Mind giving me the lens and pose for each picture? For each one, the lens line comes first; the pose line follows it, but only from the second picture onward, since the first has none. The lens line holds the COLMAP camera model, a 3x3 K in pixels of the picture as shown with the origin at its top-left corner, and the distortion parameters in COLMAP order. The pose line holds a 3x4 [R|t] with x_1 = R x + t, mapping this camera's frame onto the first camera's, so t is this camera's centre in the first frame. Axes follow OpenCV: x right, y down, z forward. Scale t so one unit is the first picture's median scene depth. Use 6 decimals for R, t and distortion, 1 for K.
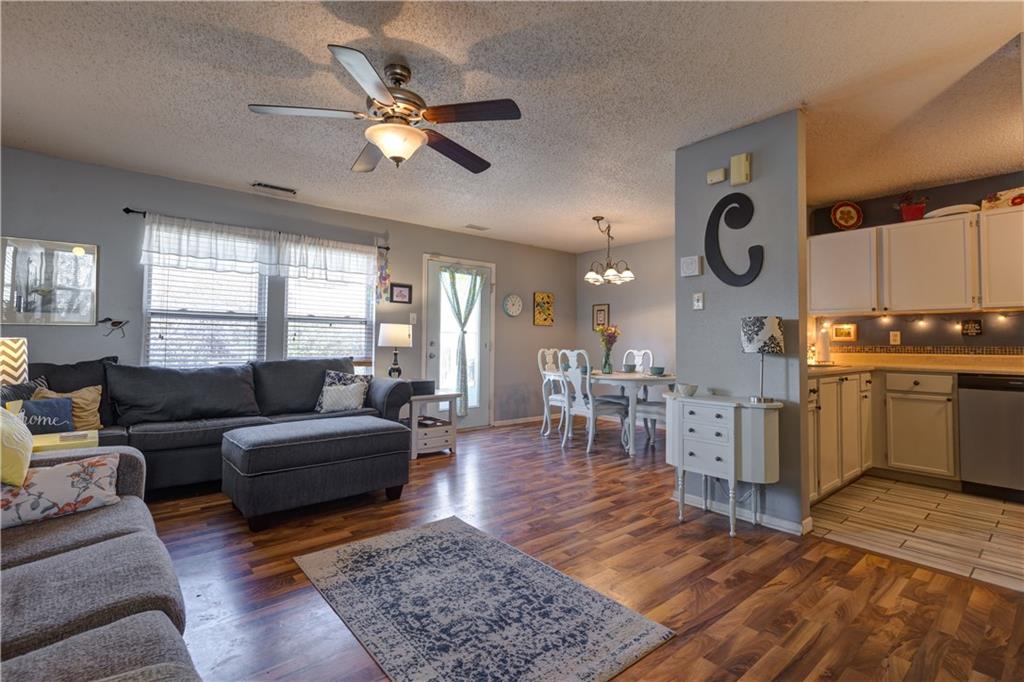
lens RADIAL K [[475.5, 0, 529.9], [0, 475.5, 326.9], [0, 0, 1]] dist [-0.000329, -0.000378]
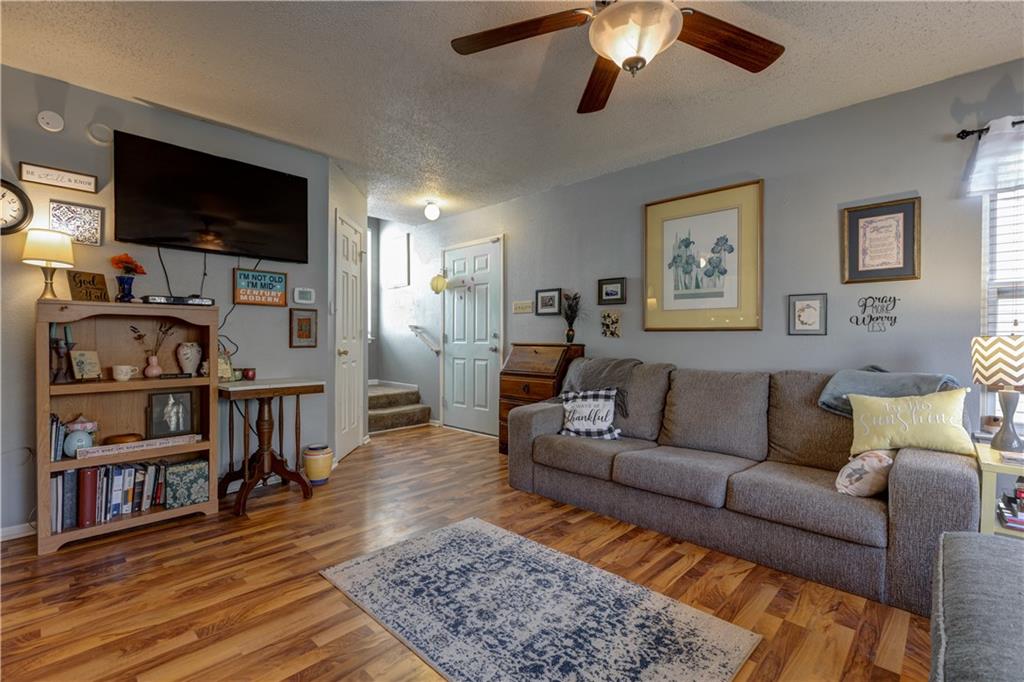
lens RADIAL K [[460.9, 0, 512.0], [0, 460.9, 341.0], [0, 0, 1]] dist [0.000372, -0.000174]
pose [[-0.995462, -0.011414, -0.094470, -0.038967], [-0.008482, 0.999471, -0.031386, 0.051465], [0.094778, -0.030442, -0.995033, 1.321894]]
